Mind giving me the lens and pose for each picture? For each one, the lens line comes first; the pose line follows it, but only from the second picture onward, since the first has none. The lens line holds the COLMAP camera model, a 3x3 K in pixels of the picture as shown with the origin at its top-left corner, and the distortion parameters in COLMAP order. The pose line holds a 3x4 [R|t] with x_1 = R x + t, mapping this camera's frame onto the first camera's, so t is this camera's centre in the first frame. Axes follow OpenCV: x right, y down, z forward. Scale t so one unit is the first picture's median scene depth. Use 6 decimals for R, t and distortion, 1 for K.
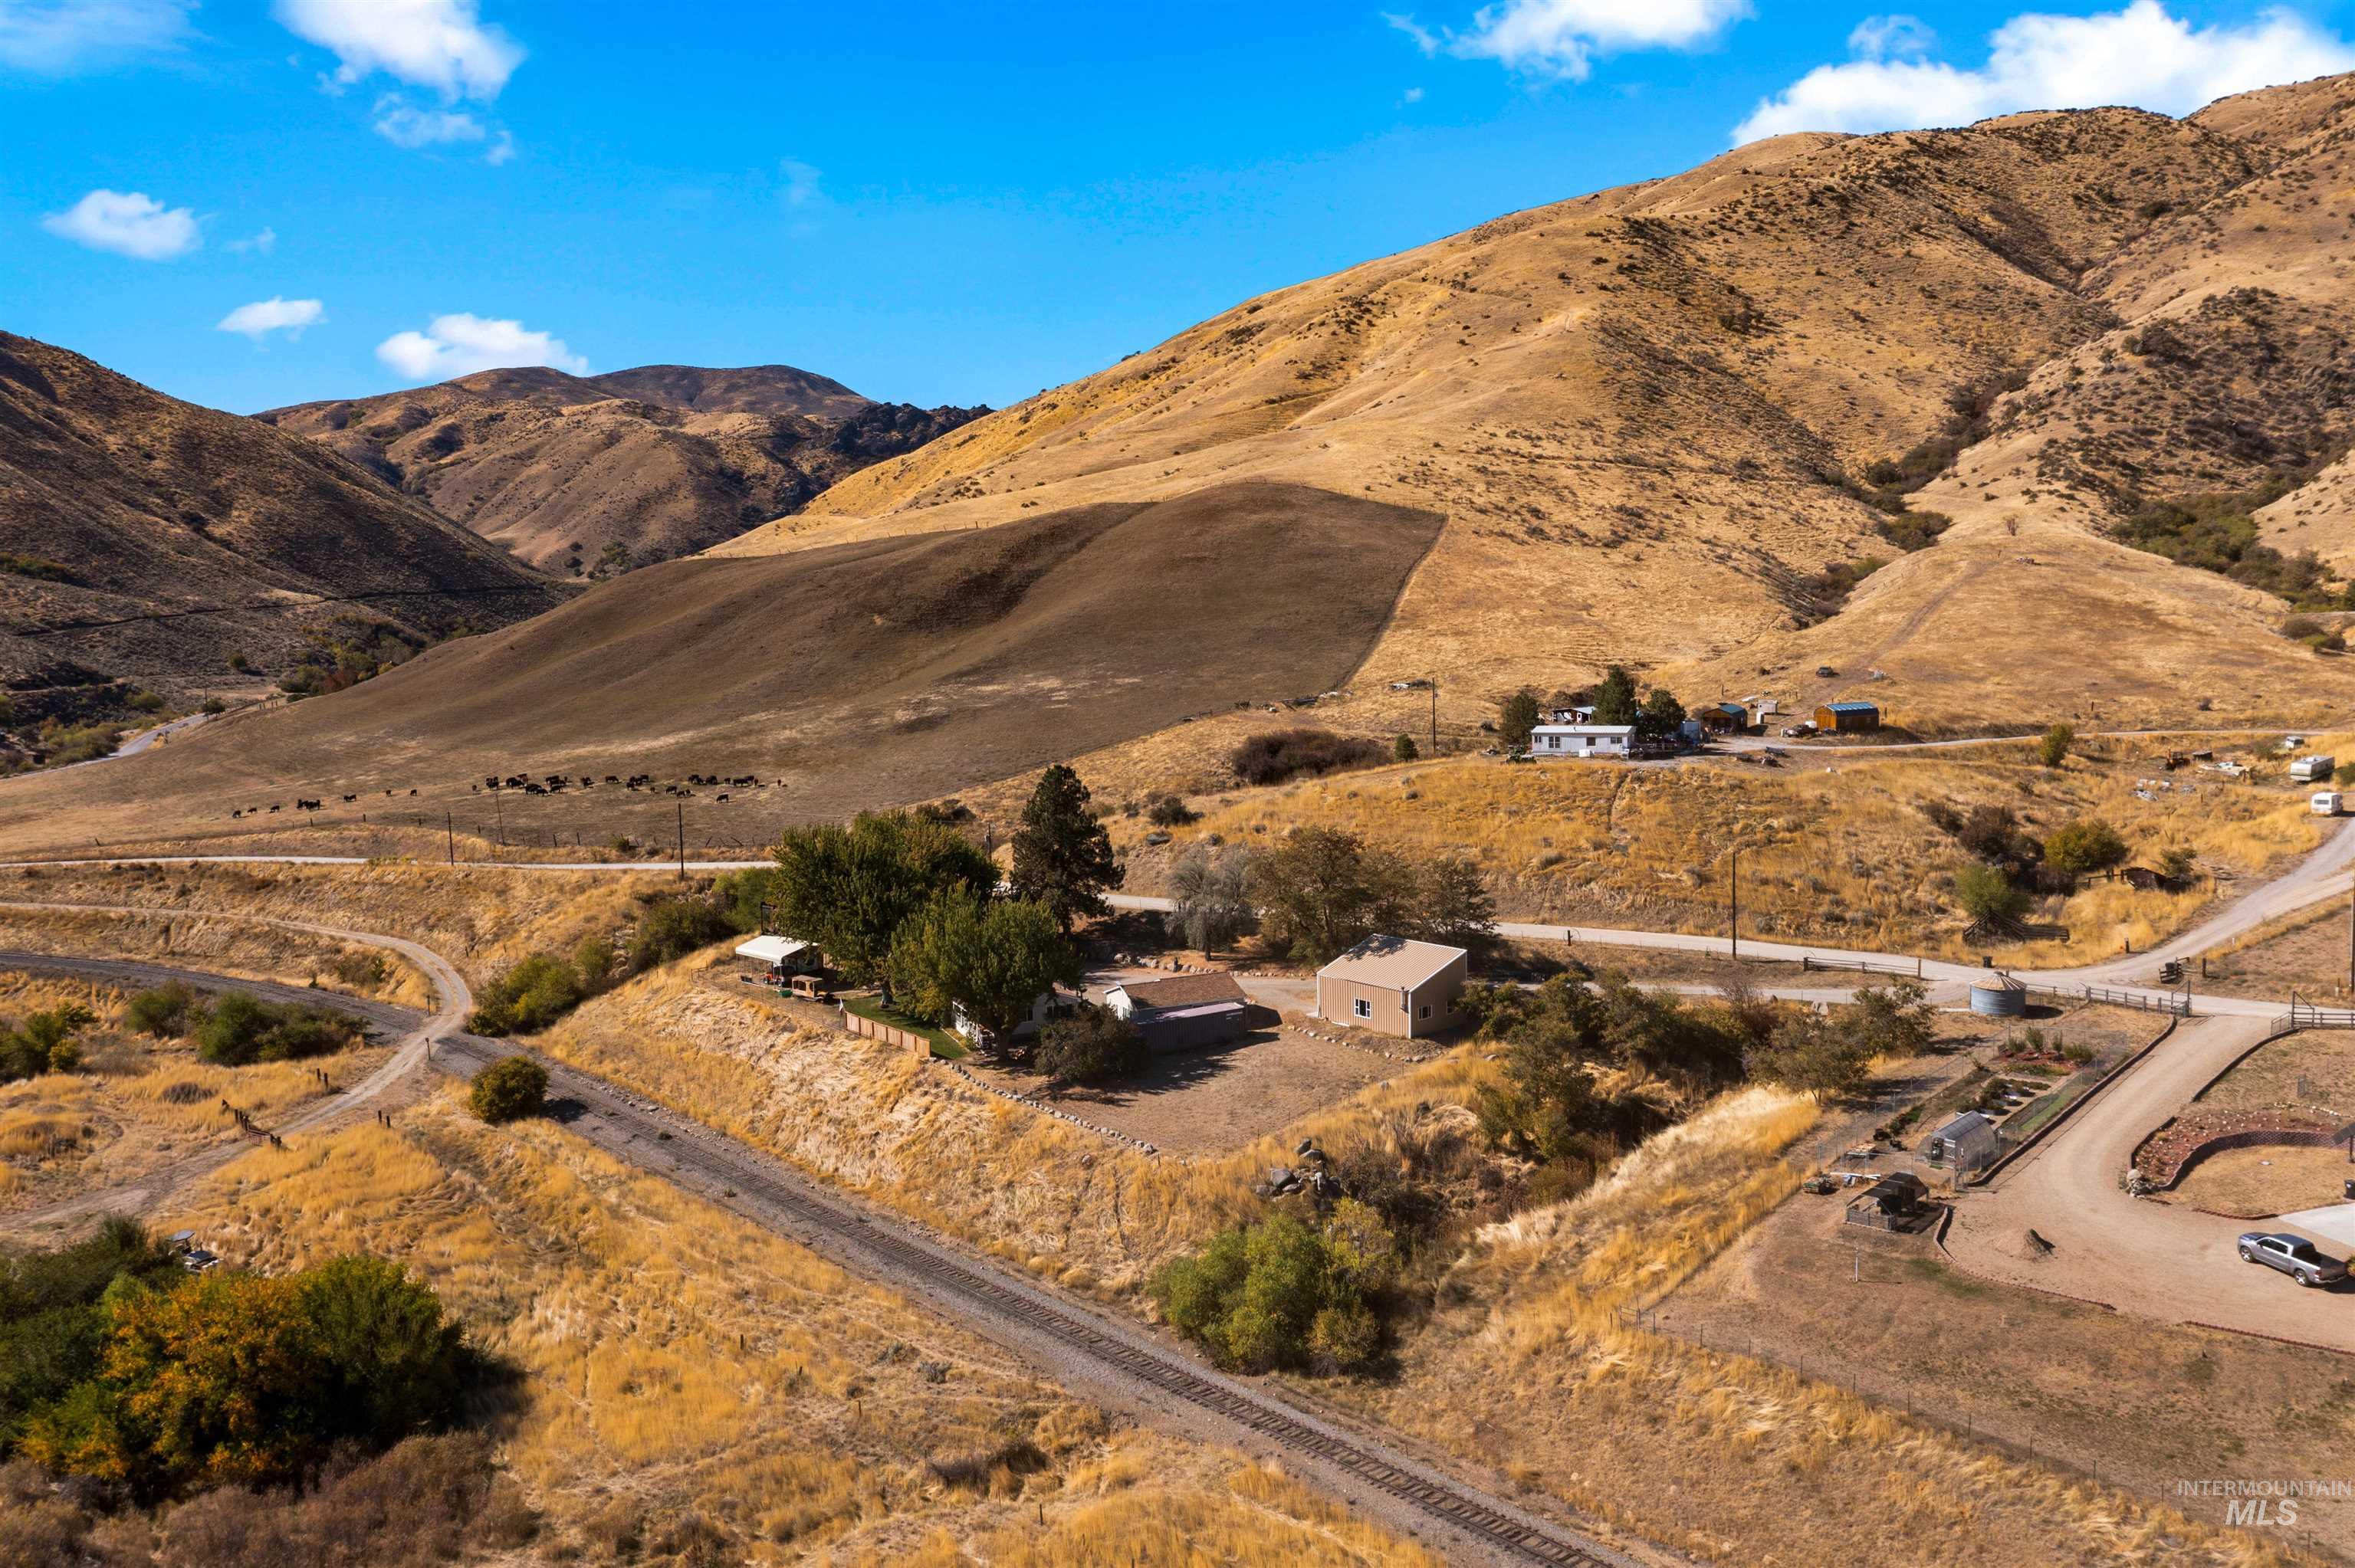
lens RADIAL K [[1863.9, 0, 1179.8], [0, 1863.9, 709.1], [0, 0, 1]] dist [-0.008362, -0.009977]
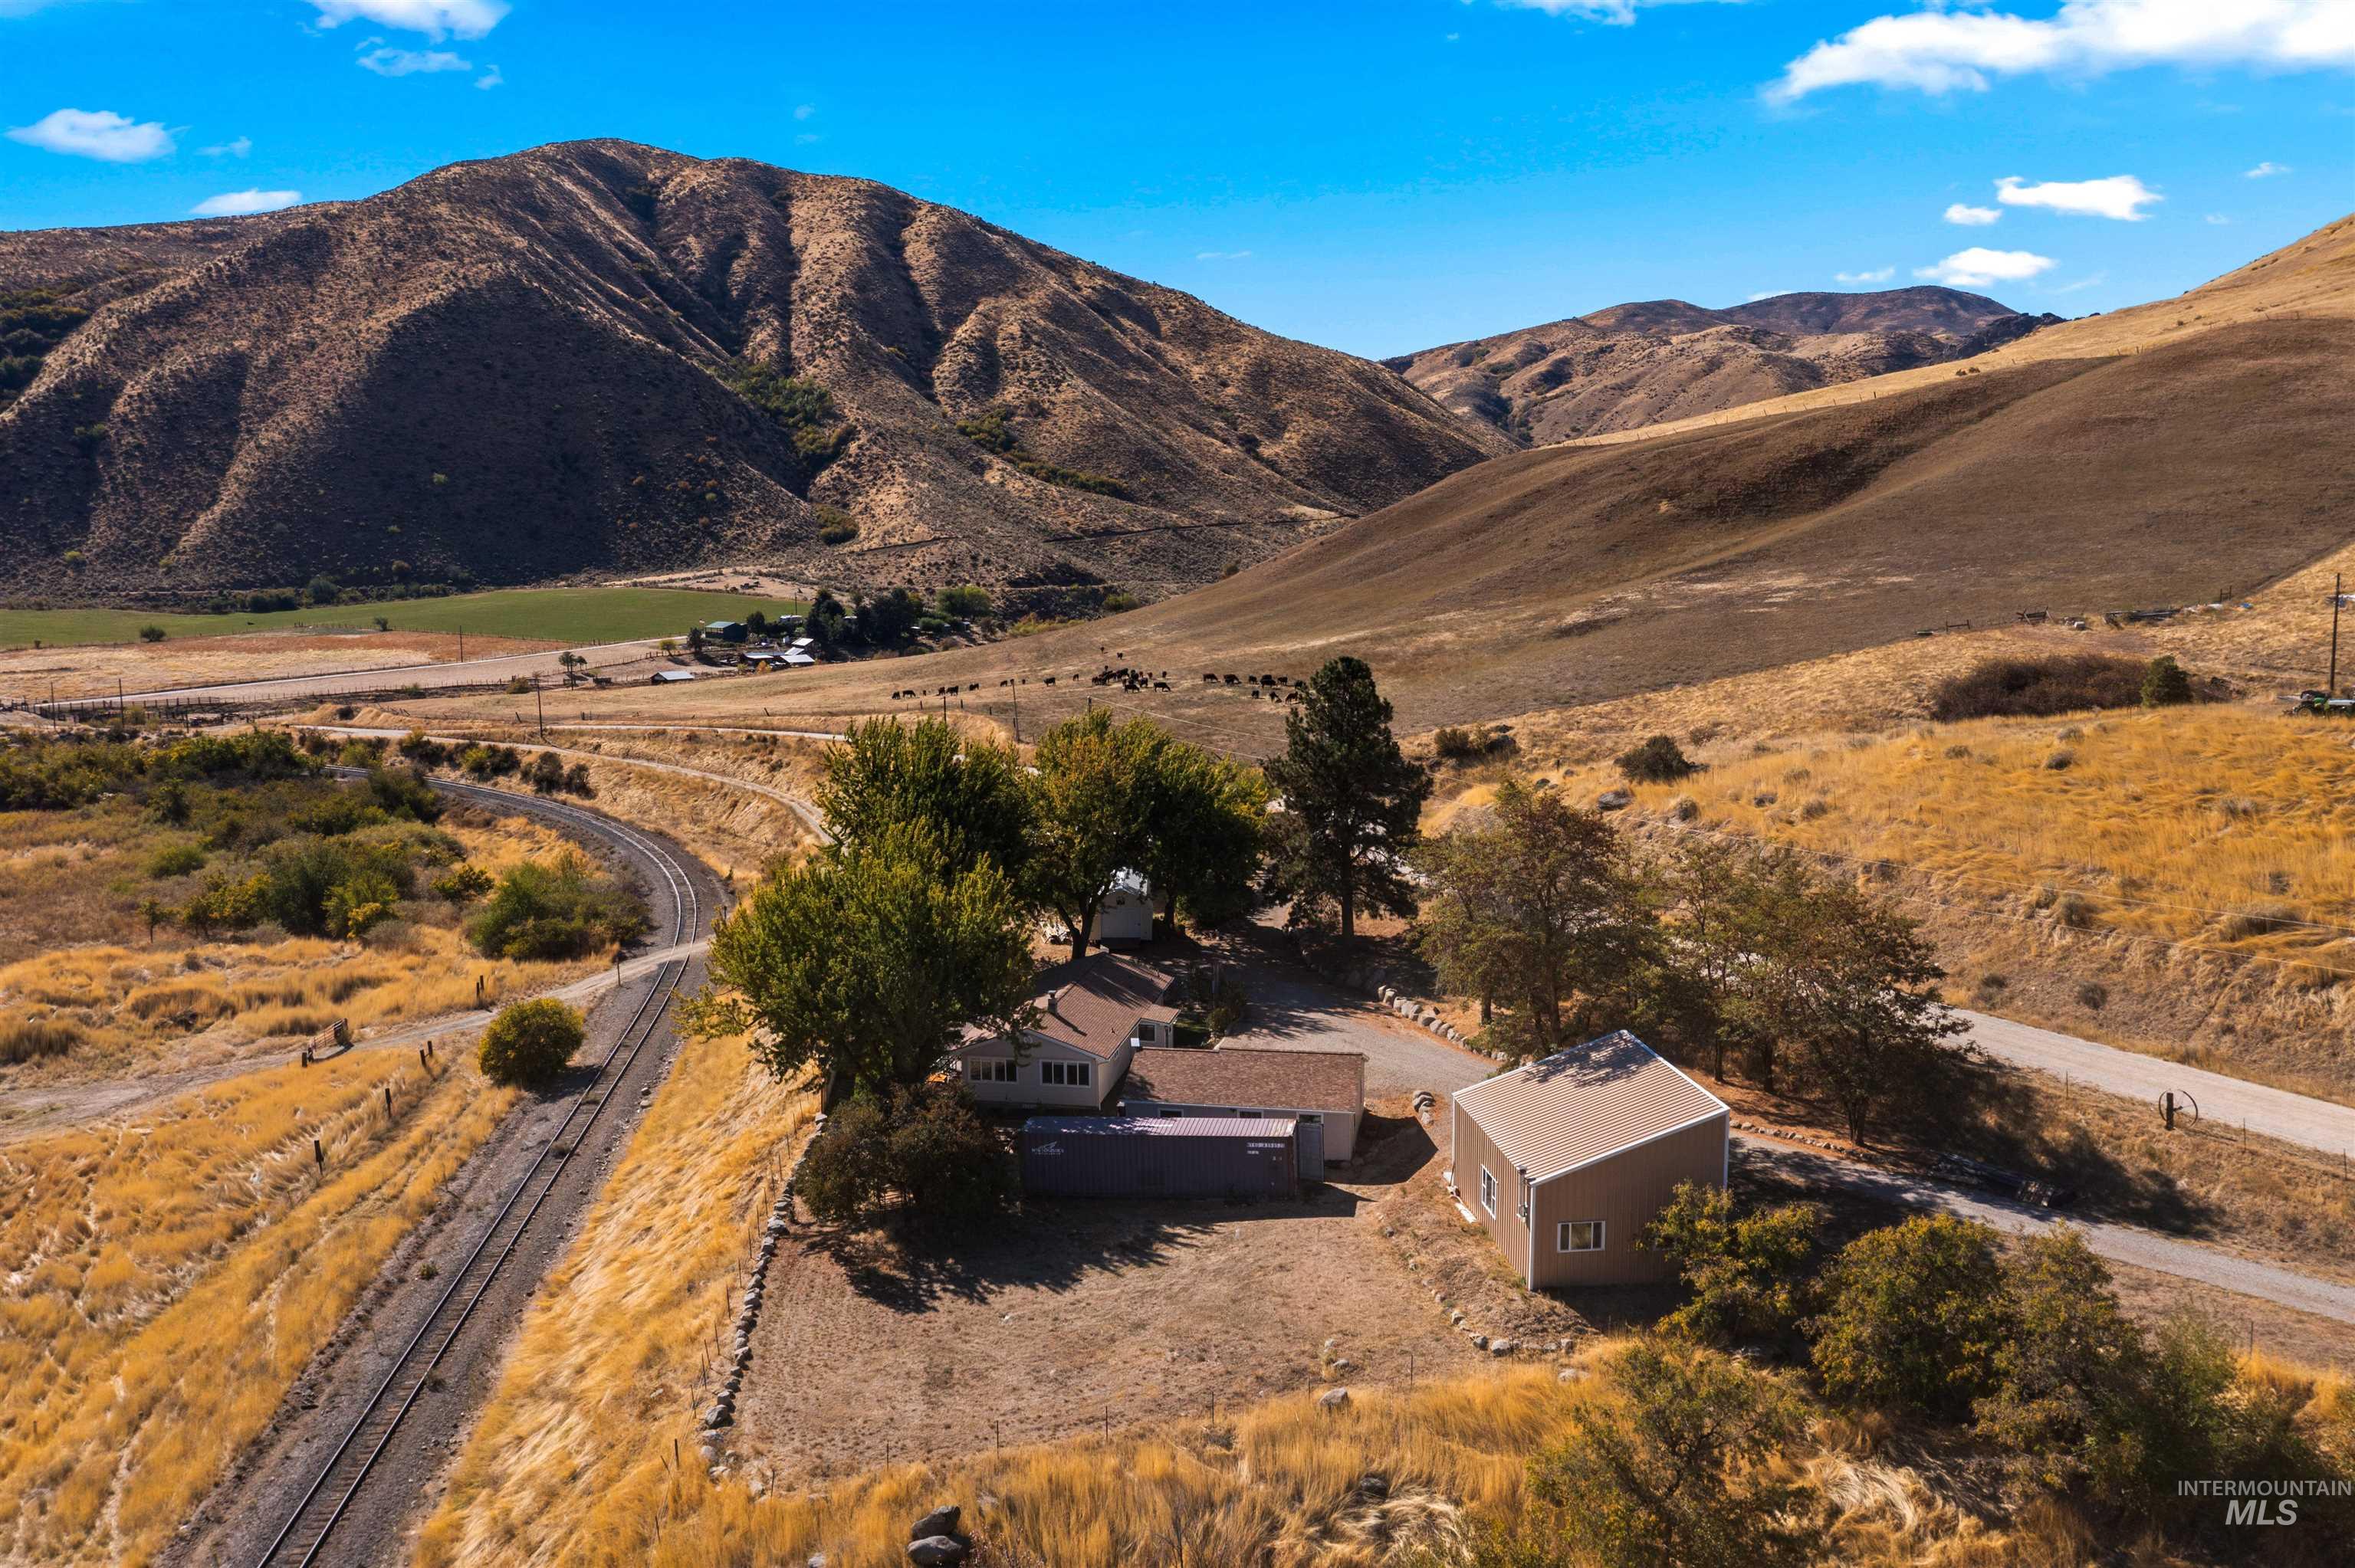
lens RADIAL K [[1863.9, 0, 1179.8], [0, 1863.9, 709.1], [0, 0, 1]] dist [-0.008362, -0.009977]
pose [[0.821988, 0.066051, -0.565662, 0.061258], [-0.049352, 0.997777, 0.044792, 0.006007], [0.567363, -0.008902, 0.823420, 0.126964]]
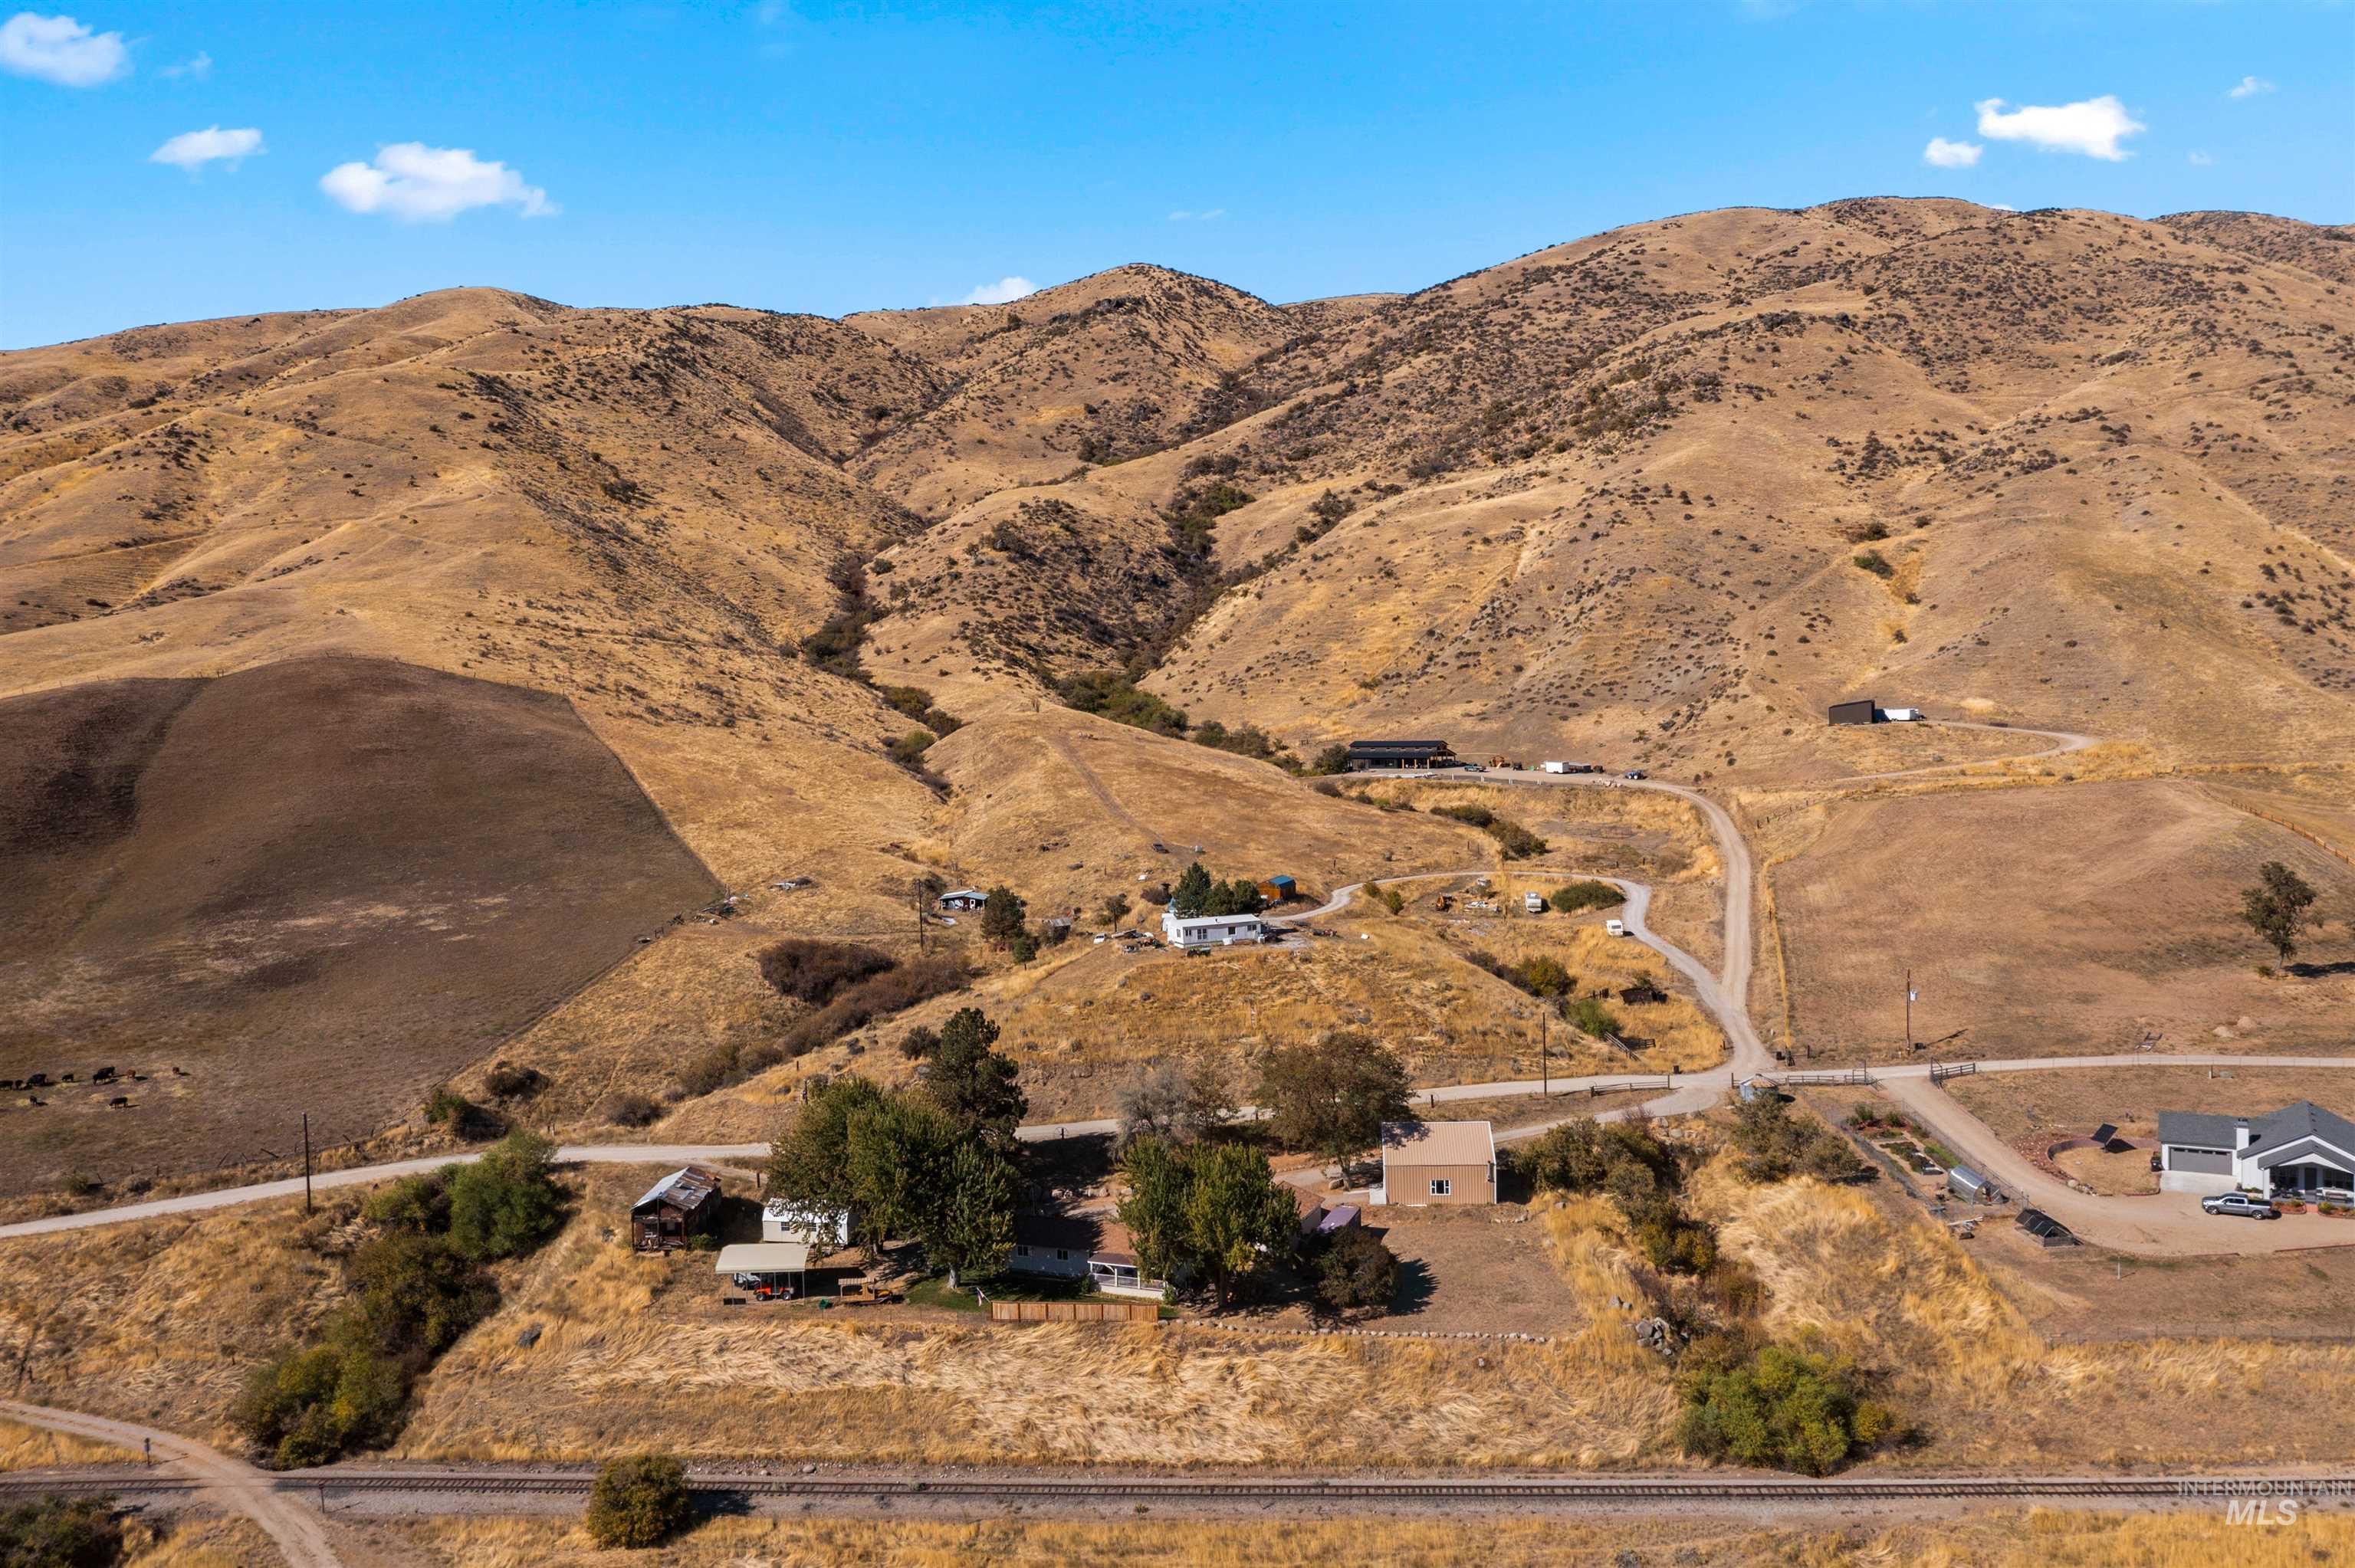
lens RADIAL K [[1863.9, 0, 1179.8], [0, 1863.9, 709.1], [0, 0, 1]] dist [-0.008362, -0.009977]
pose [[0.710242, -0.007906, 0.703913, -0.179592], [0.057879, 0.997207, -0.047199, -0.019583], [-0.701574, 0.074264, 0.708717, 0.058782]]
